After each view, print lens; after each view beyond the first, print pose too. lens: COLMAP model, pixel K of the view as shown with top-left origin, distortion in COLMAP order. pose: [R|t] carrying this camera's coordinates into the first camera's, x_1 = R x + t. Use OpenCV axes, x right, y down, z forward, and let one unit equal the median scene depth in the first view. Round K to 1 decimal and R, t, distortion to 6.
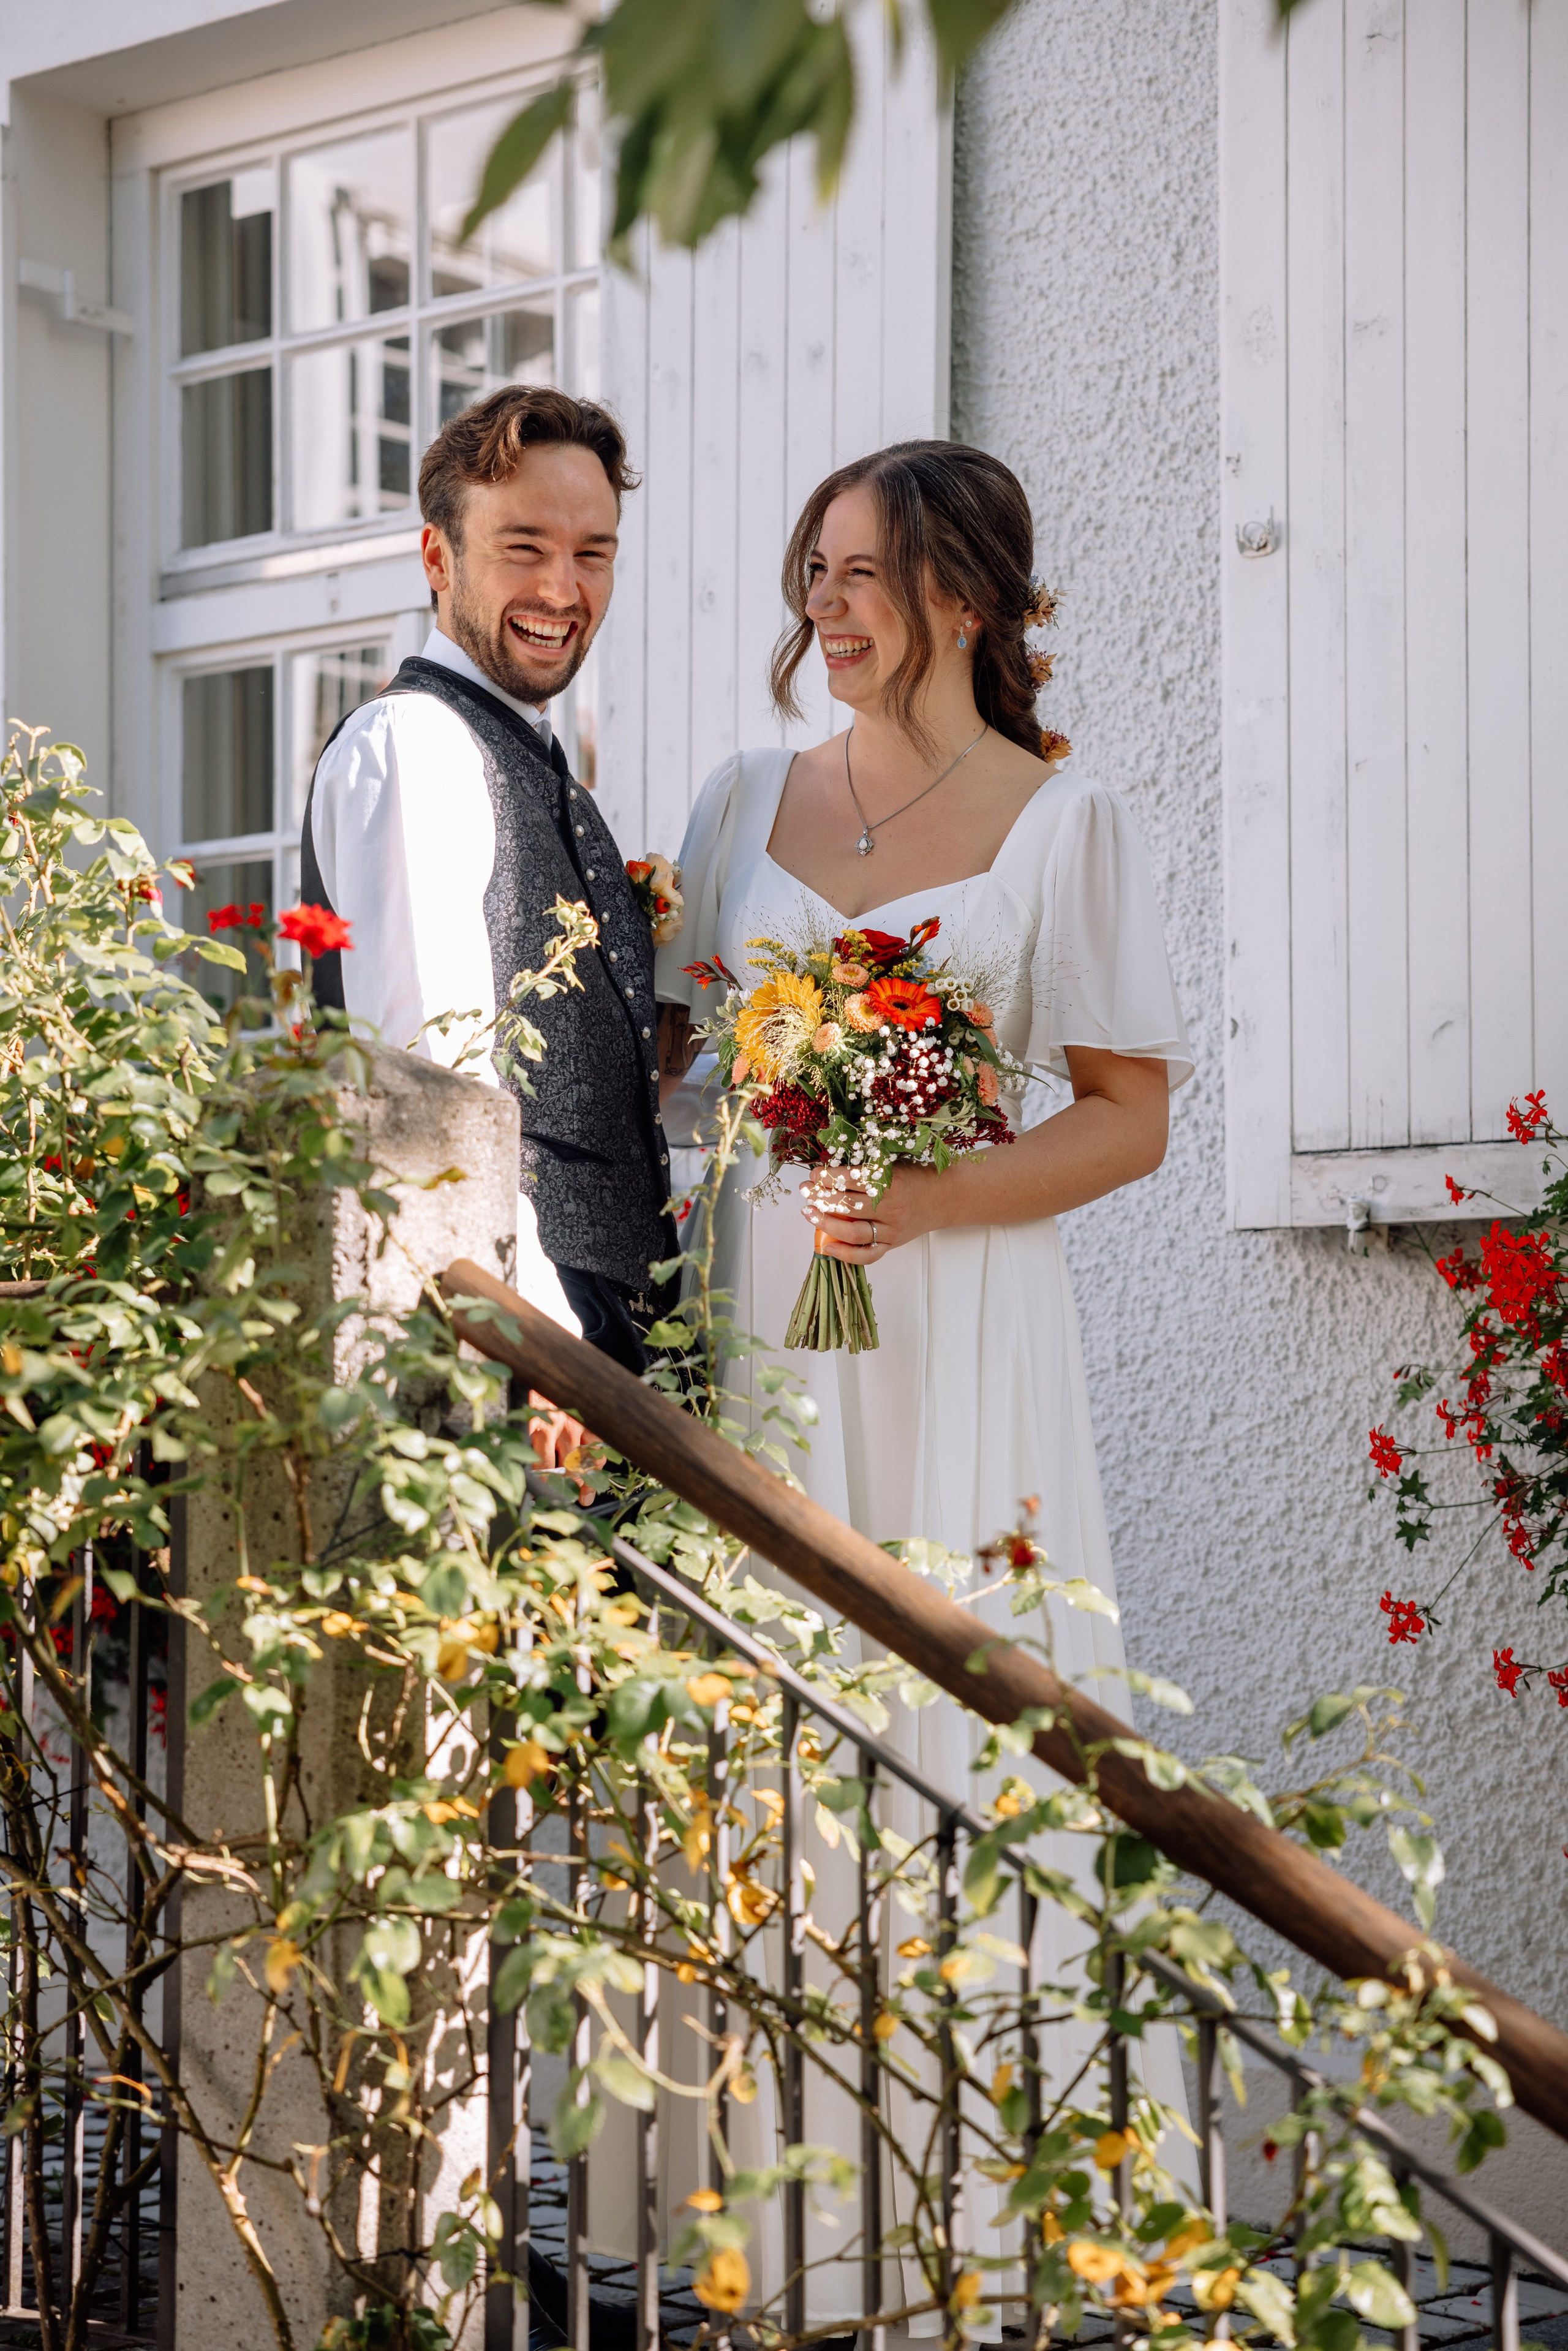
lens RADIAL K [[4786.7, 0, 803.1], [0, 4786.7, 1266.6], [0, 0, 1]] dist [0.206598, 0.000000]
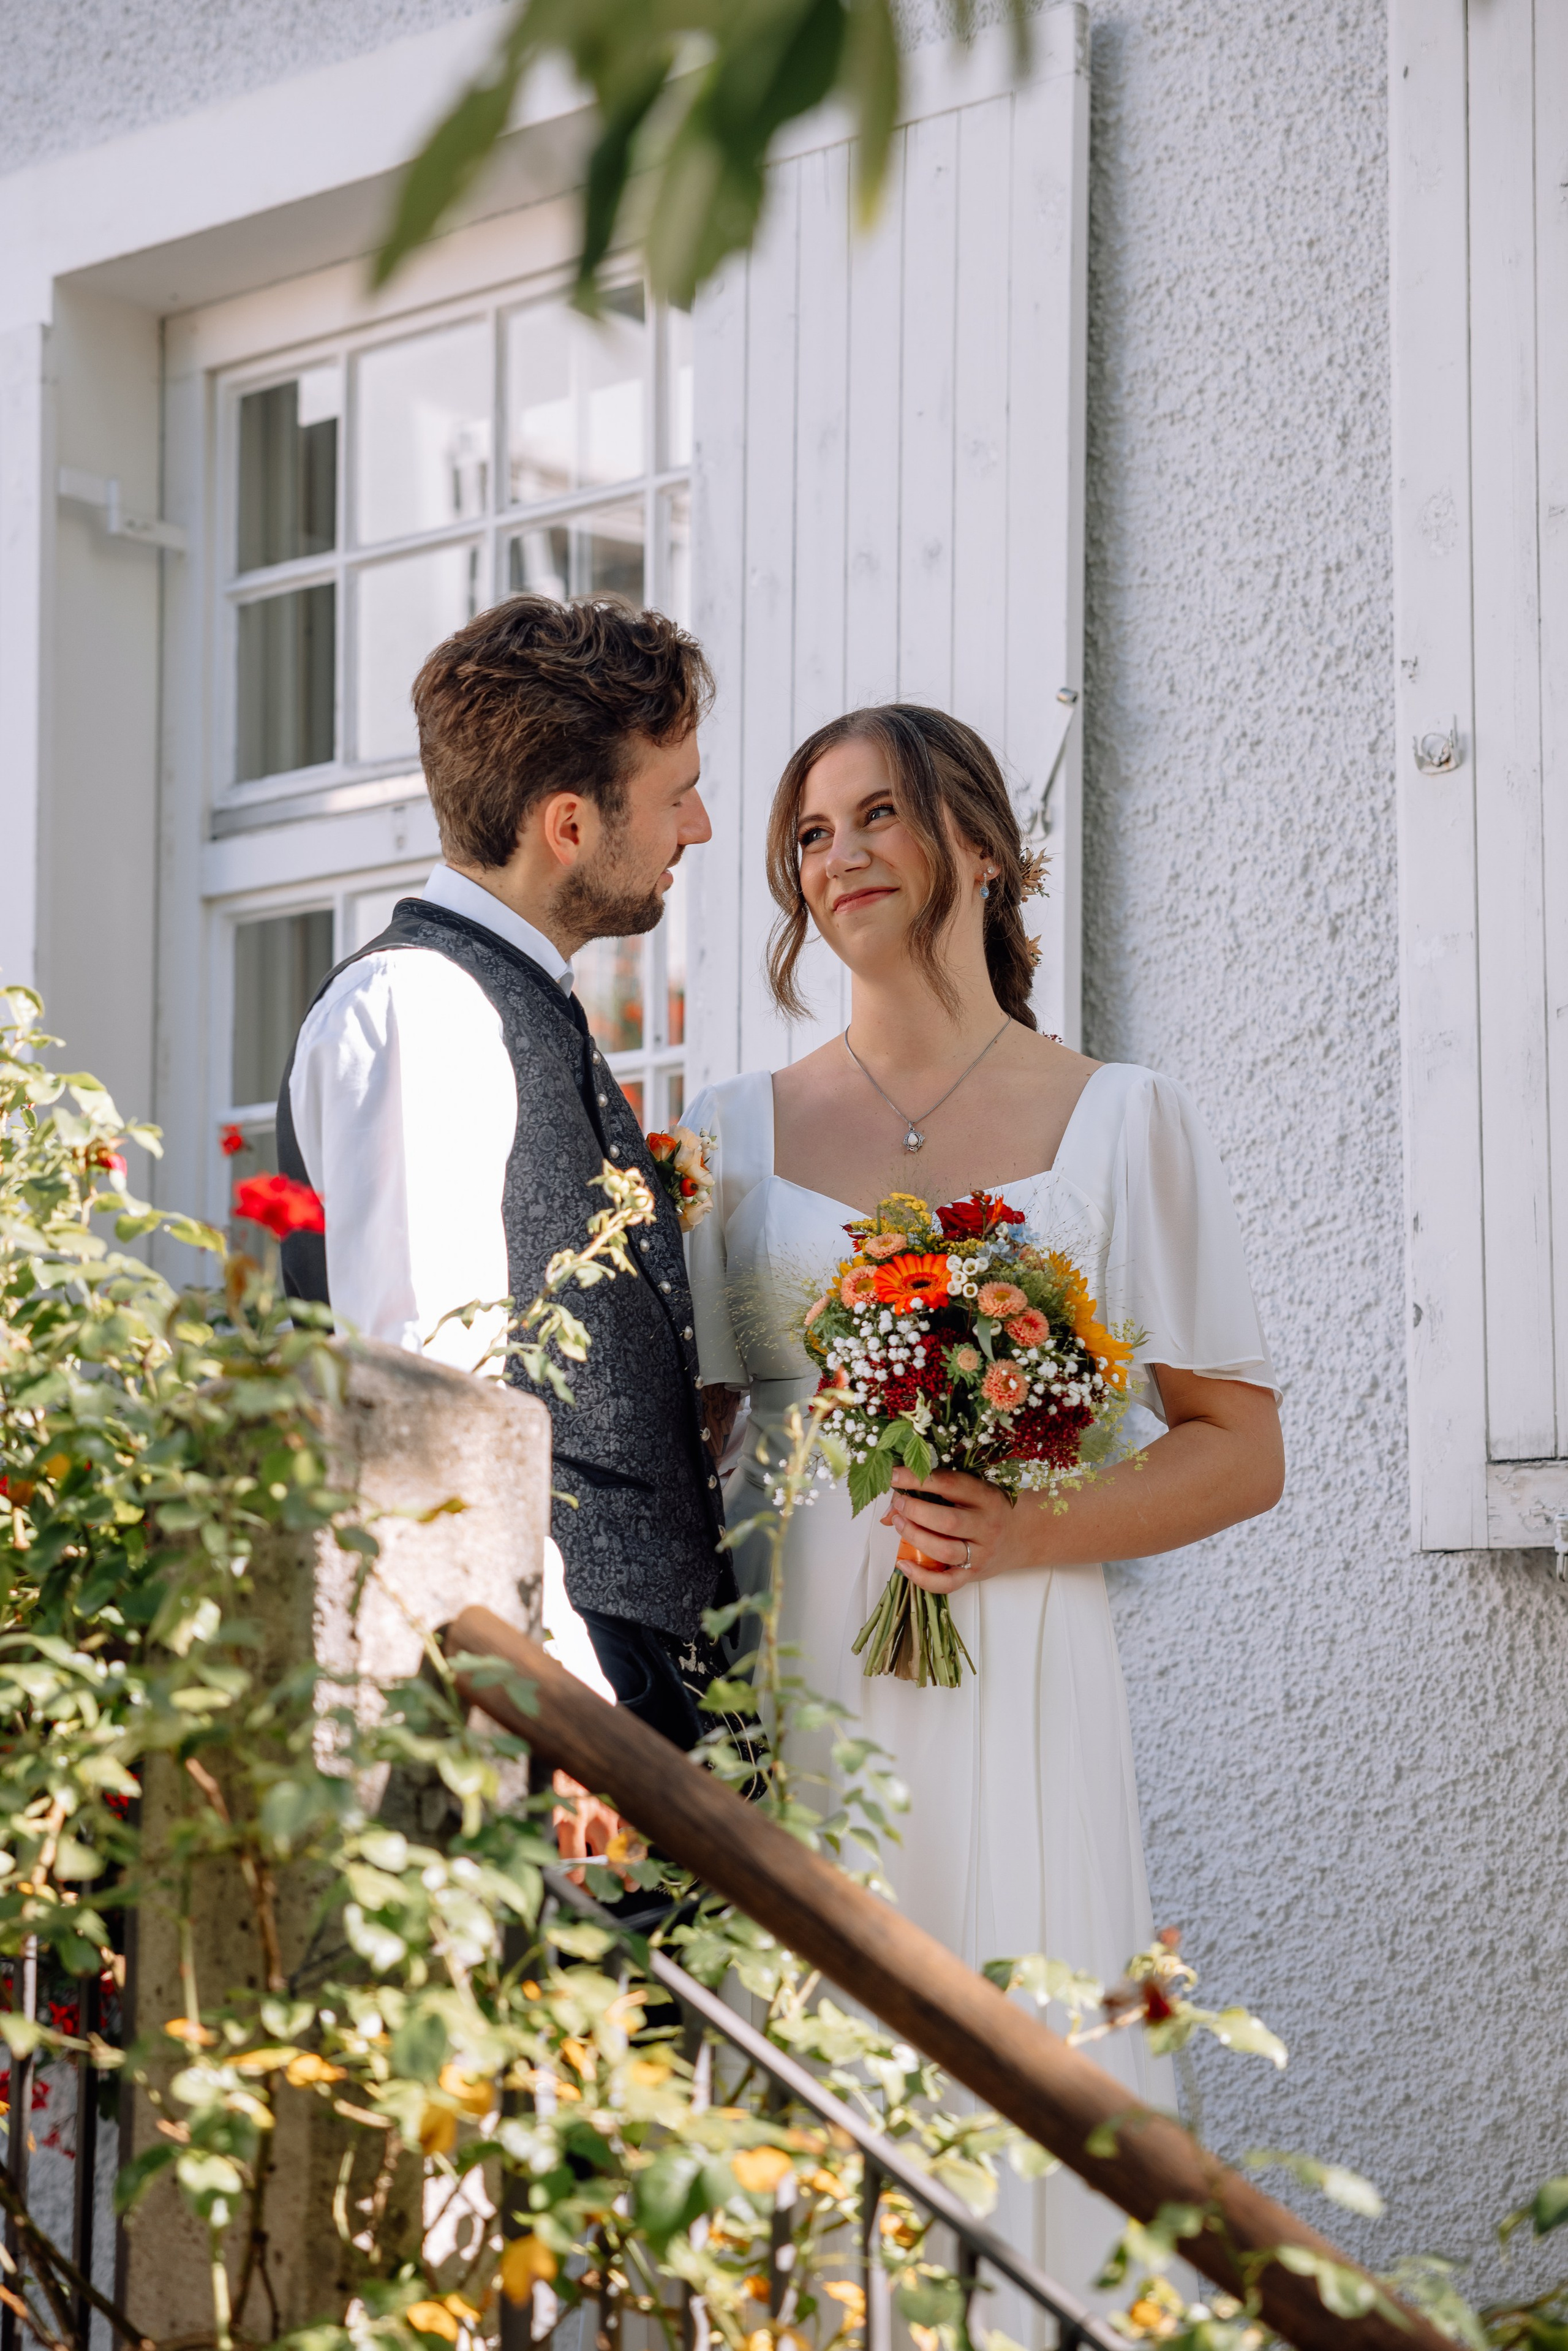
lens RADIAL K [[4786.7, 0, 785.2], [0, 4786.7, 1176.2], [0, 0, 1]] dist [0.206598, 0.000000]
pose [[0.999212, -0.001611, -0.039669, 0.013332], [-0.001350, 0.997221, -0.074492, -0.012607], [0.039679, 0.074487, 0.996432, 0.167114]]
